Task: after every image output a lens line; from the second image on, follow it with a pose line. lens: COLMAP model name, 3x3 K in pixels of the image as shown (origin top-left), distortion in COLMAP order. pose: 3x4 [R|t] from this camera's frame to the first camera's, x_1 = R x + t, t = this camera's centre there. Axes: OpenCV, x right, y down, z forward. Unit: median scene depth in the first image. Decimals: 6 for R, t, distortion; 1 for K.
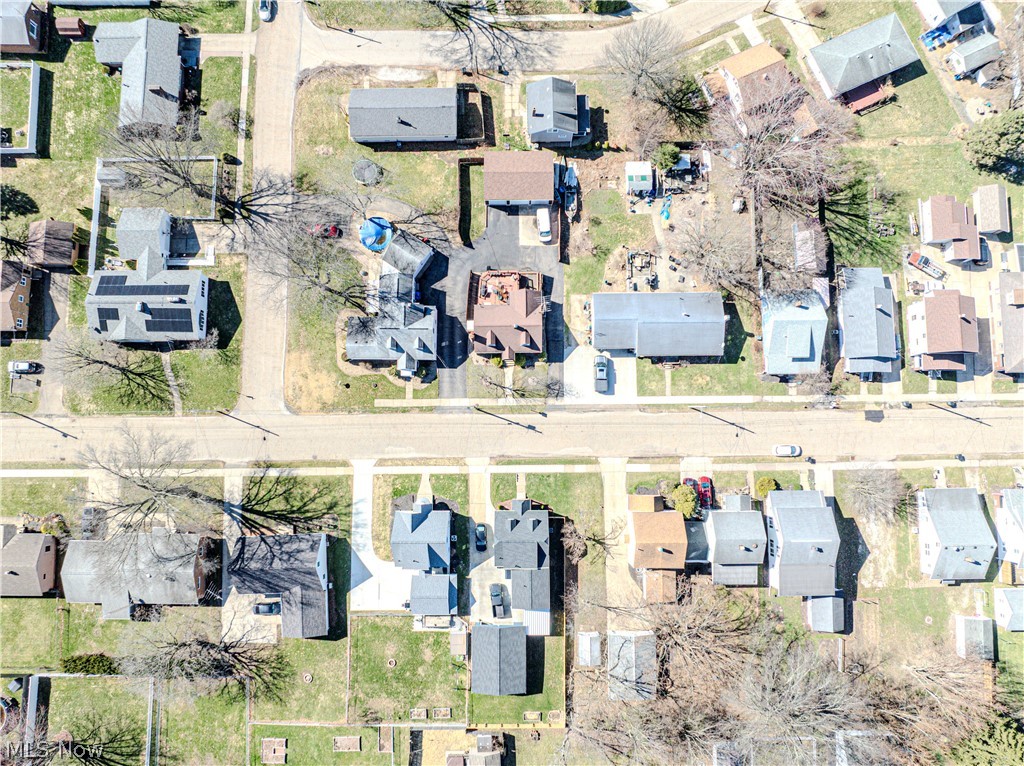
lens RADIAL K [[720.6, 0, 513.7], [0, 720.6, 376.3], [0, 0, 1]] dist [-0.044930, 0.012231]
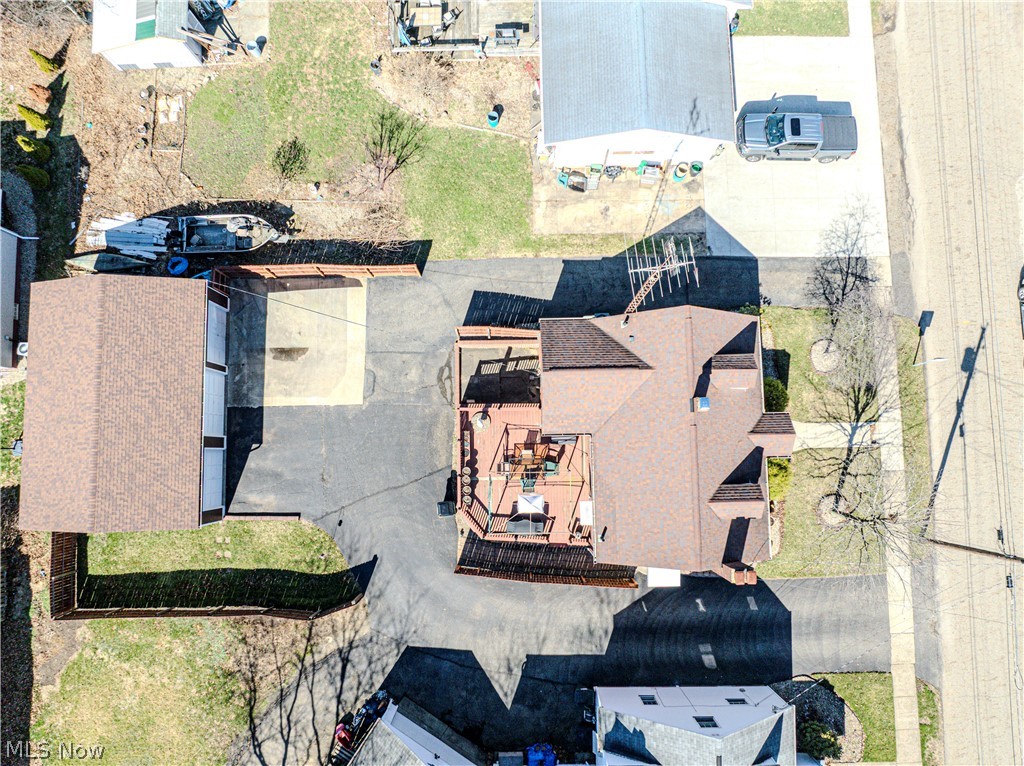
lens RADIAL K [[720.6, 0, 515.0], [0, 720.6, 386.5], [0, 0, 1]] dist [-0.044930, 0.012231]
pose [[-0.007917, -0.995464, 0.094805, -0.013650], [0.995555, 0.001052, 0.094179, -0.151208], [-0.093851, 0.095129, 0.991031, 0.712761]]
